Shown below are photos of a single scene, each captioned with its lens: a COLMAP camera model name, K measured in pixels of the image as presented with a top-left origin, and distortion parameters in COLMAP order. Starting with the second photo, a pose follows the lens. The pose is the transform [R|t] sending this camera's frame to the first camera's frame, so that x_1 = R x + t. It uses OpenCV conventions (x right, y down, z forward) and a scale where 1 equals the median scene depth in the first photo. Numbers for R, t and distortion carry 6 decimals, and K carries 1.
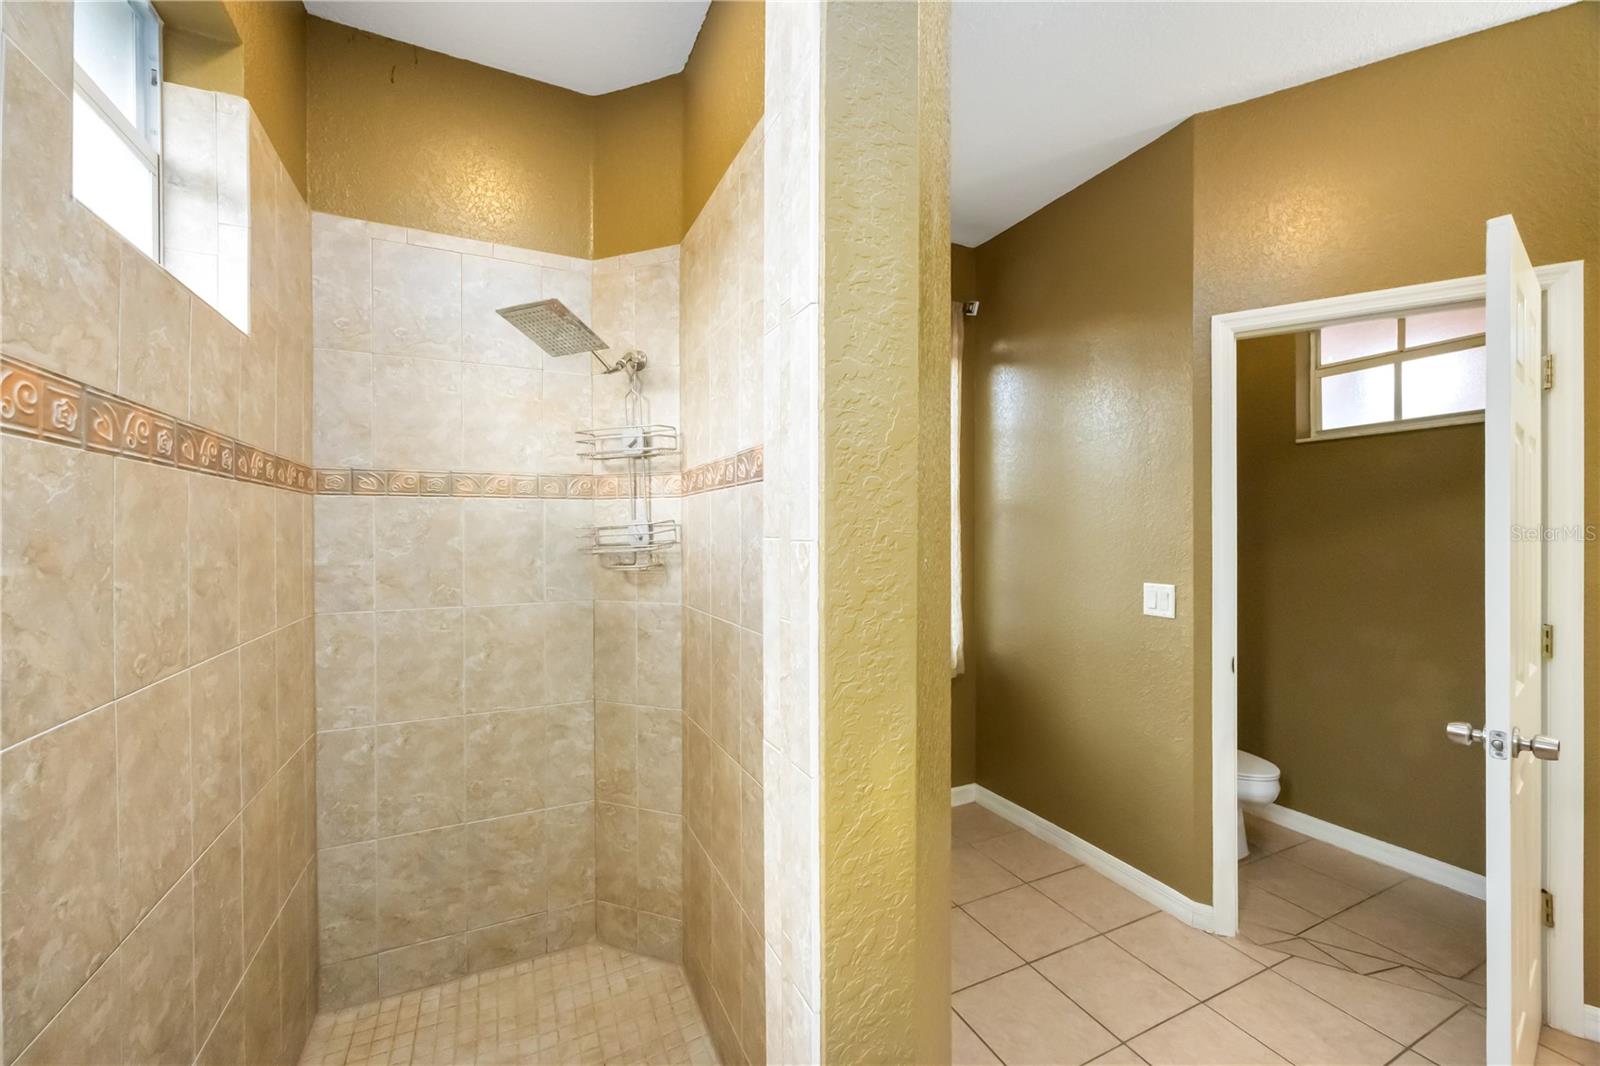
lens RADIAL K [[623.1, 0, 799.5], [0, 623.1, 530.7], [0, 0, 1]] dist [-0.000100, 0.000123]
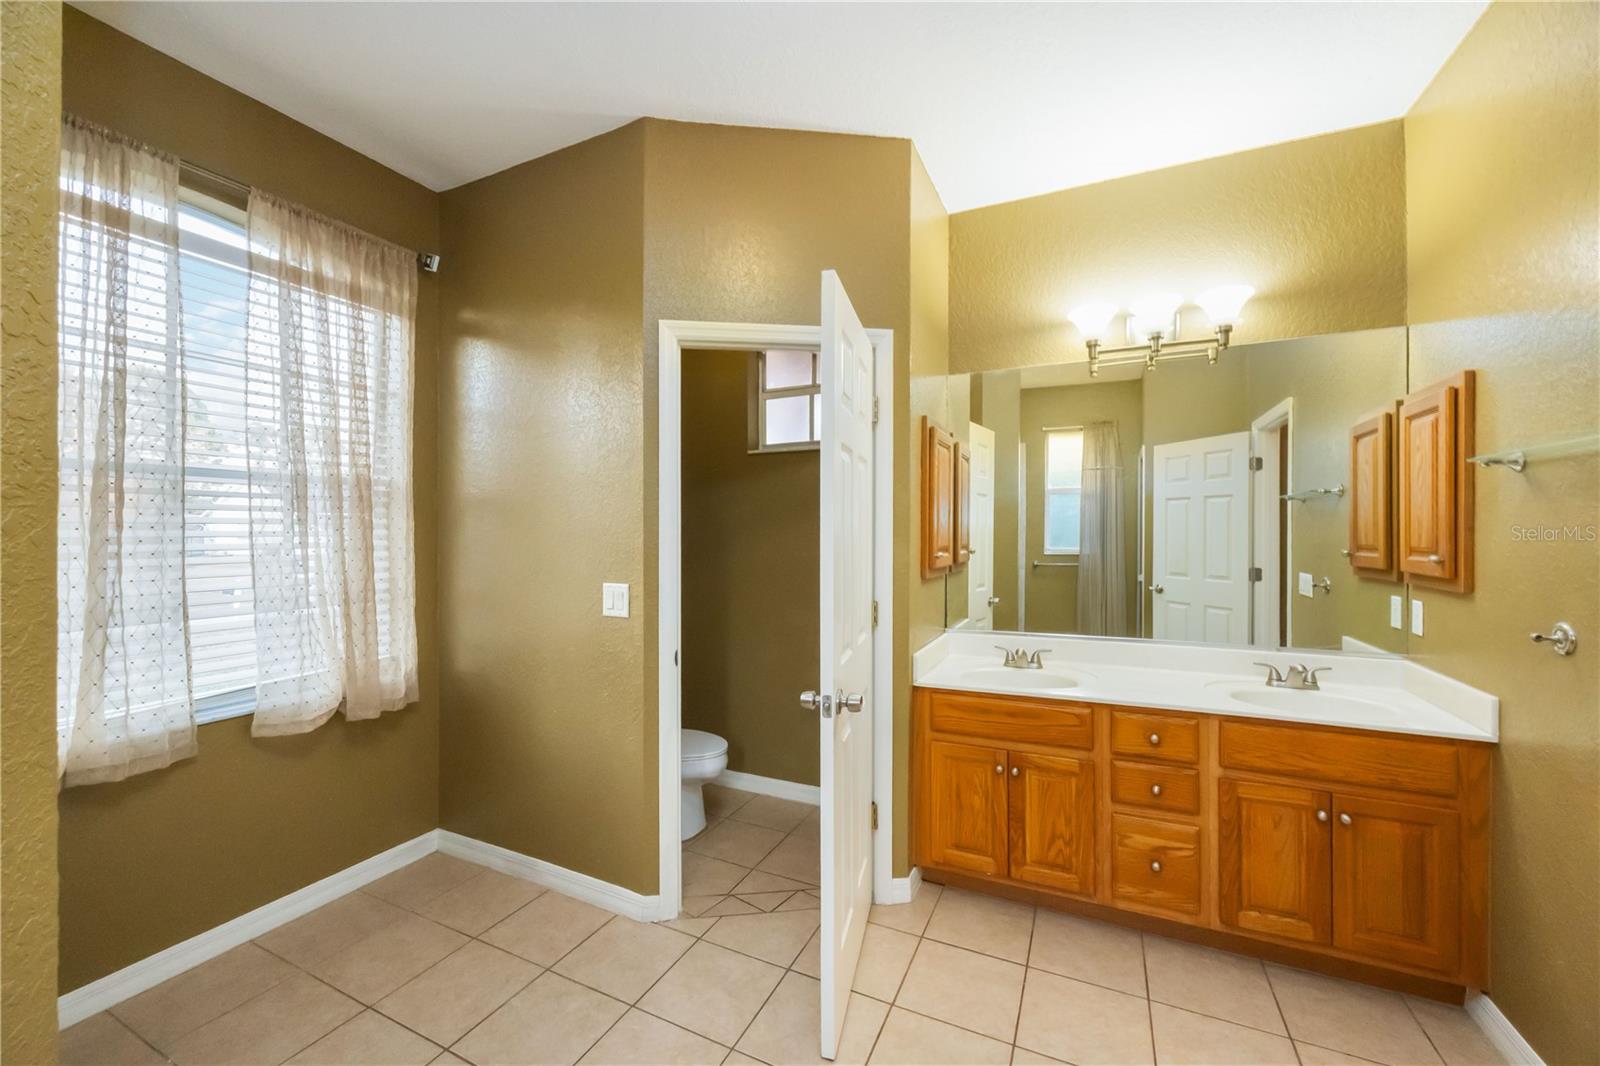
lens RADIAL K [[623.1, 0, 796.9], [0, 623.1, 532.4], [0, 0, 1]] dist [-0.000100, 0.000123]
pose [[0.783855, 0.001128, 0.620943, 0.198993], [-0.003385, 0.999991, 0.002456, 0.001450], [-0.620935, -0.004028, 0.783852, 0.054401]]
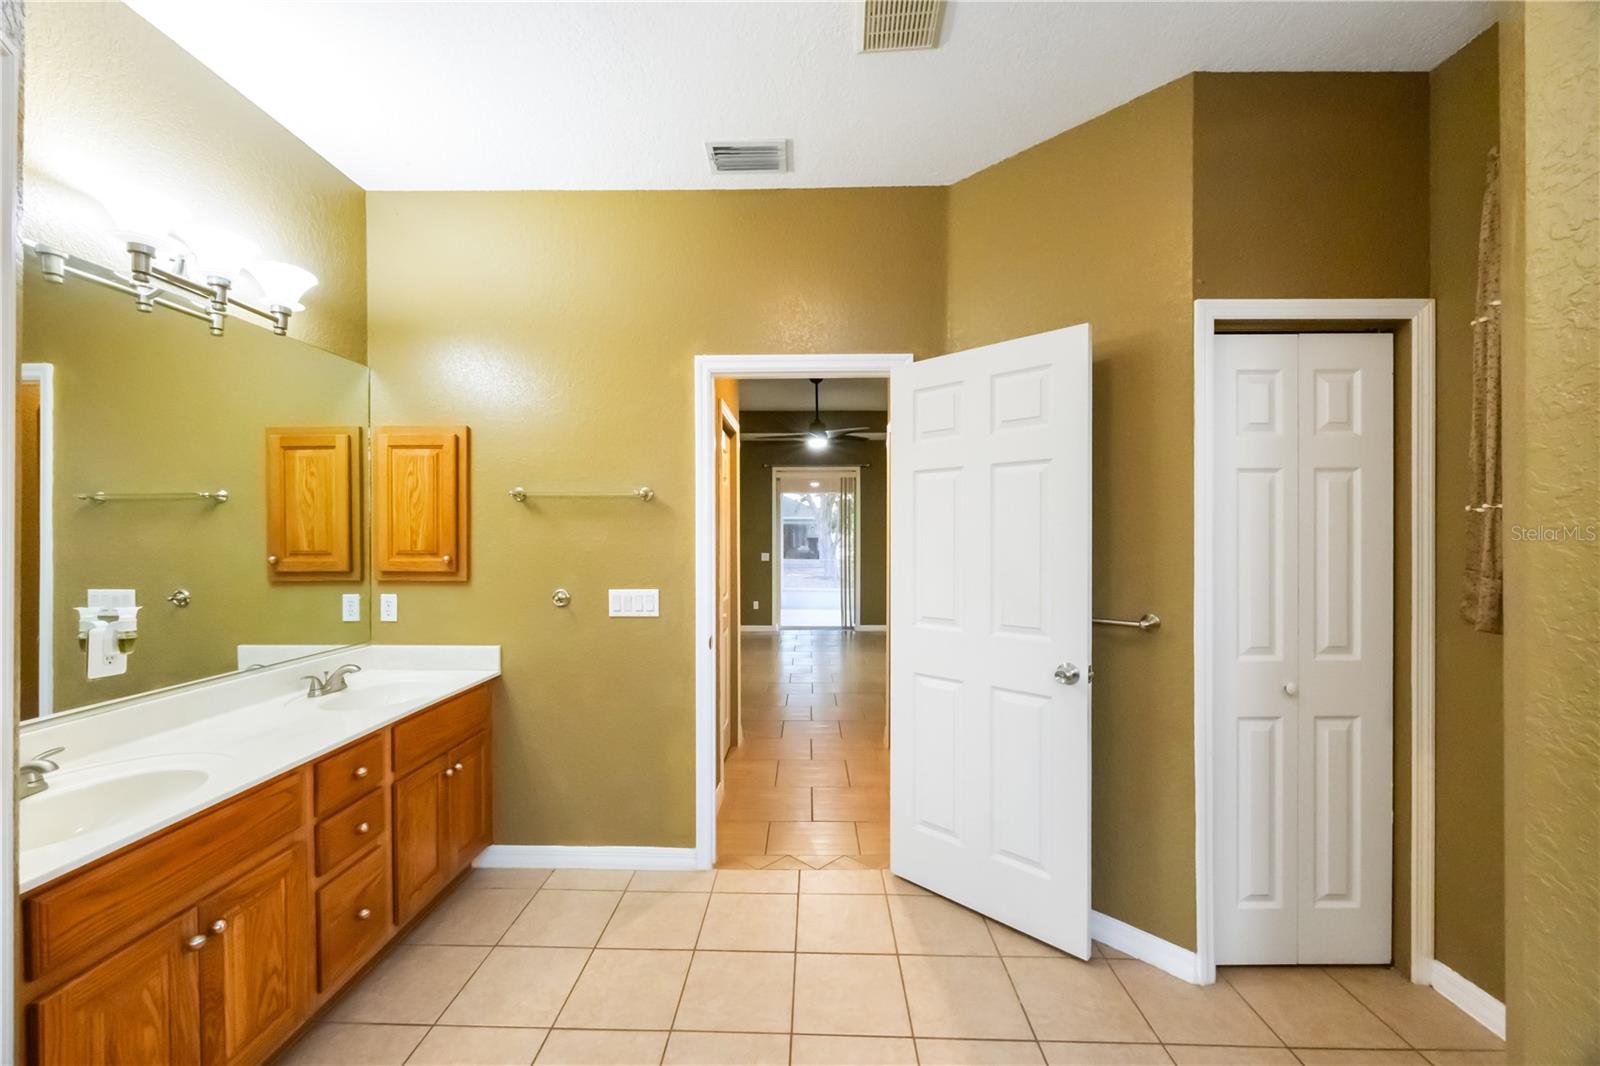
lens RADIAL K [[623.1, 0, 800.0], [0, 623.1, 535.2], [0, 0, 1]] dist [-0.000100, 0.000123]
pose [[-0.886295, 0.003091, 0.463110, 0.299868], [-0.000694, 0.999968, -0.008002, 0.002050], [-0.463120, -0.007413, -0.886265, 0.941123]]
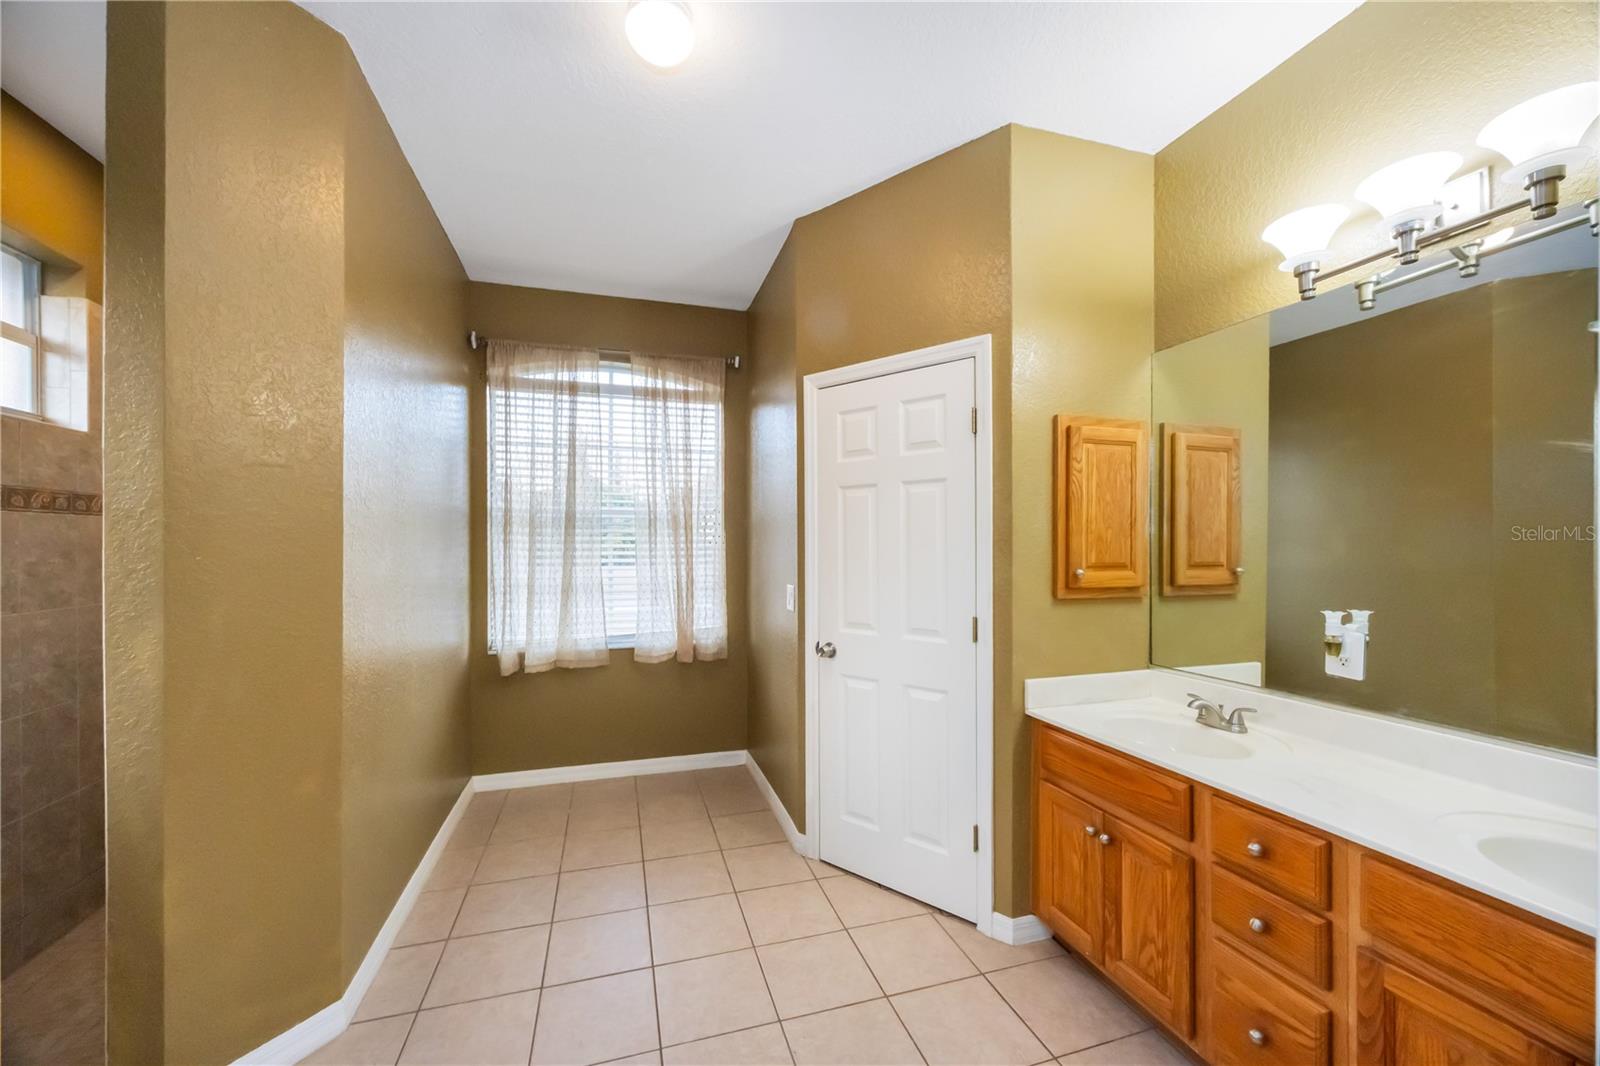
lens RADIAL K [[623.1, 0, 817.2], [0, 623.1, 544.4], [0, 0, 1]] dist [-0.000100, 0.000123]
pose [[0.987647, 0.002387, -0.156676, 0.873100], [-0.001629, 0.999986, 0.004968, -0.004315], [0.156686, -0.004651, 0.987638, -0.257655]]
